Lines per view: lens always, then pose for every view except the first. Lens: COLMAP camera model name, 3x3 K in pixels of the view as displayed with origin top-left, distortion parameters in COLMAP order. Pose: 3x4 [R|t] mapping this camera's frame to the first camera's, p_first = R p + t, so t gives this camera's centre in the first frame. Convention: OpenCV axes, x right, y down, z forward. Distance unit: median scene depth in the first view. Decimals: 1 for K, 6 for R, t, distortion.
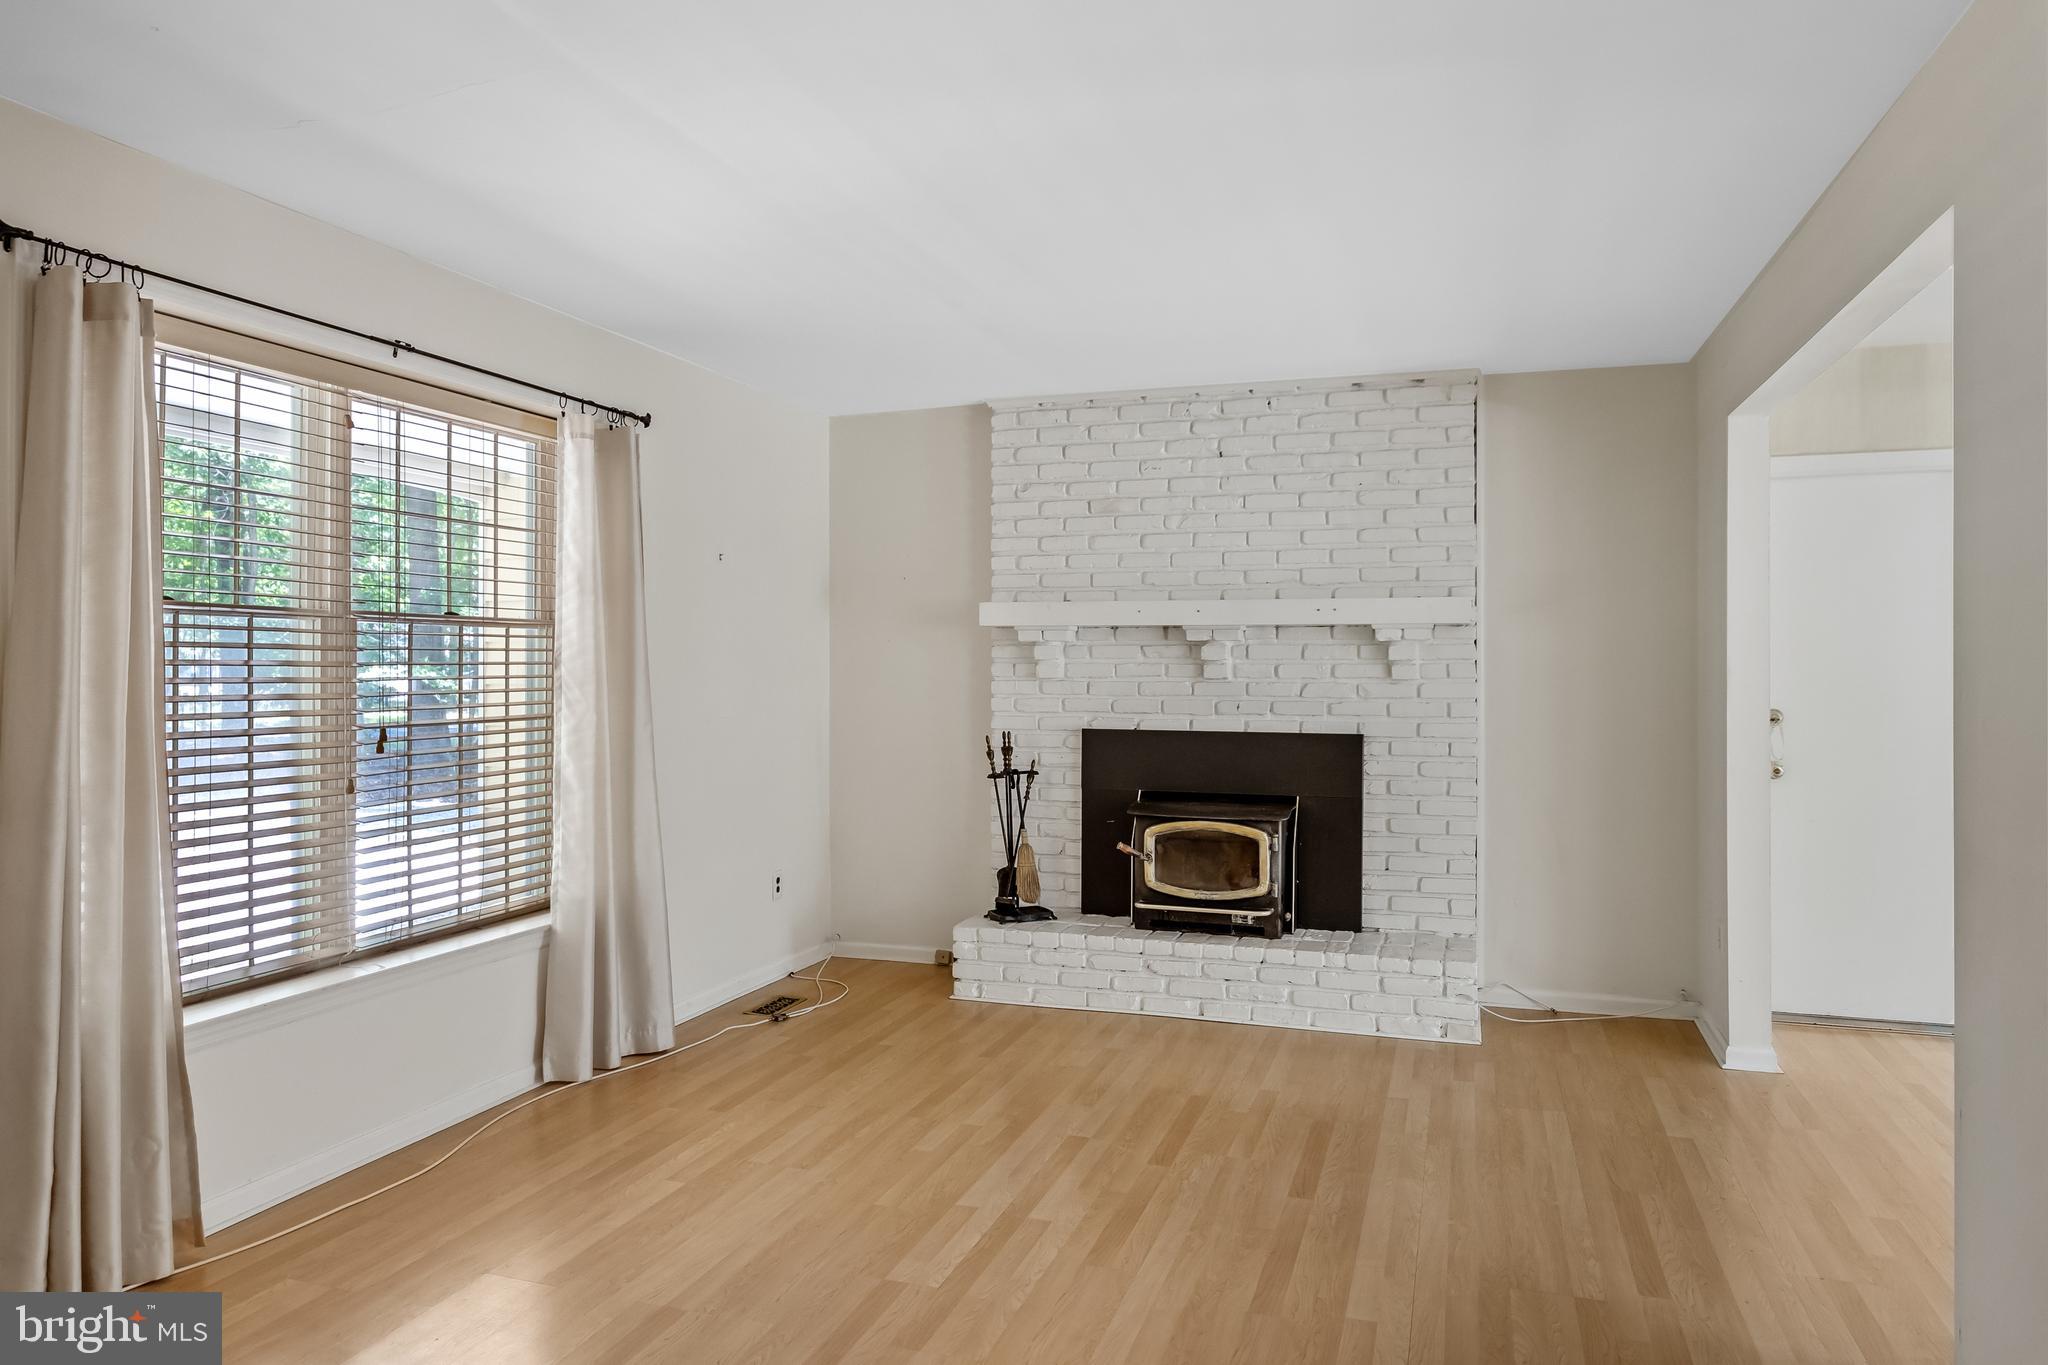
lens RADIAL K [[1340.2, 0, 1024.0], [0, 1340.2, 682.5], [0, 0, 1]] dist [-0.006089, -0.000295]
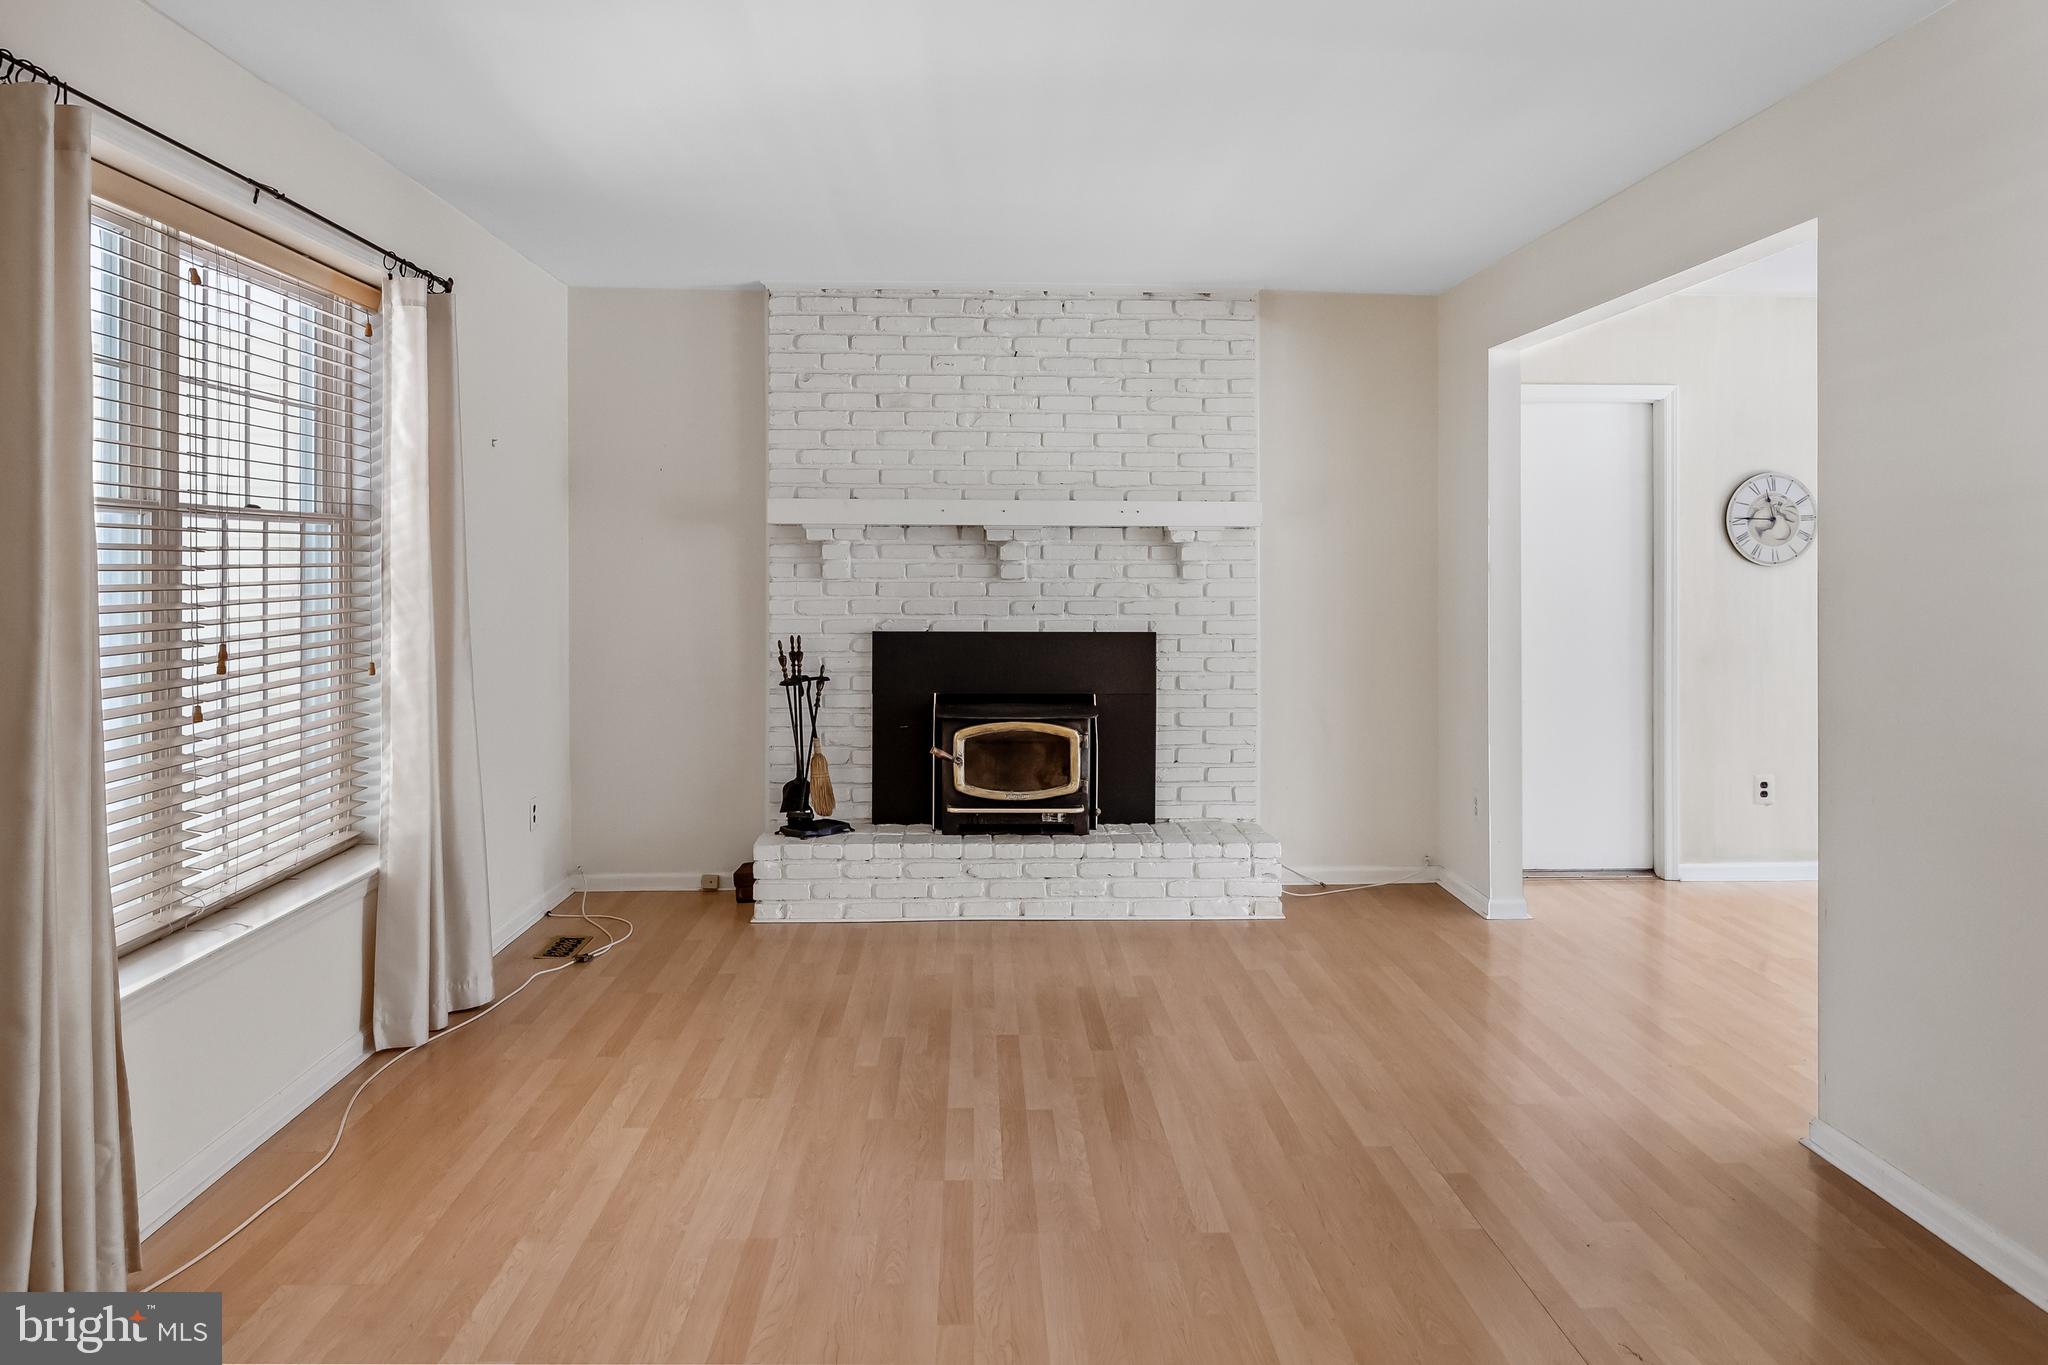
lens RADIAL K [[1485.8, 0, 1030.9], [0, 1485.8, 580.6], [0, 0, 1]] dist [0.000028, -0.000149]
pose [[0.932715, -0.003986, 0.360593, -0.250736], [0.003540, 0.999992, 0.001896, -0.003814], [-0.360598, -0.000492, 0.932721, -0.036662]]
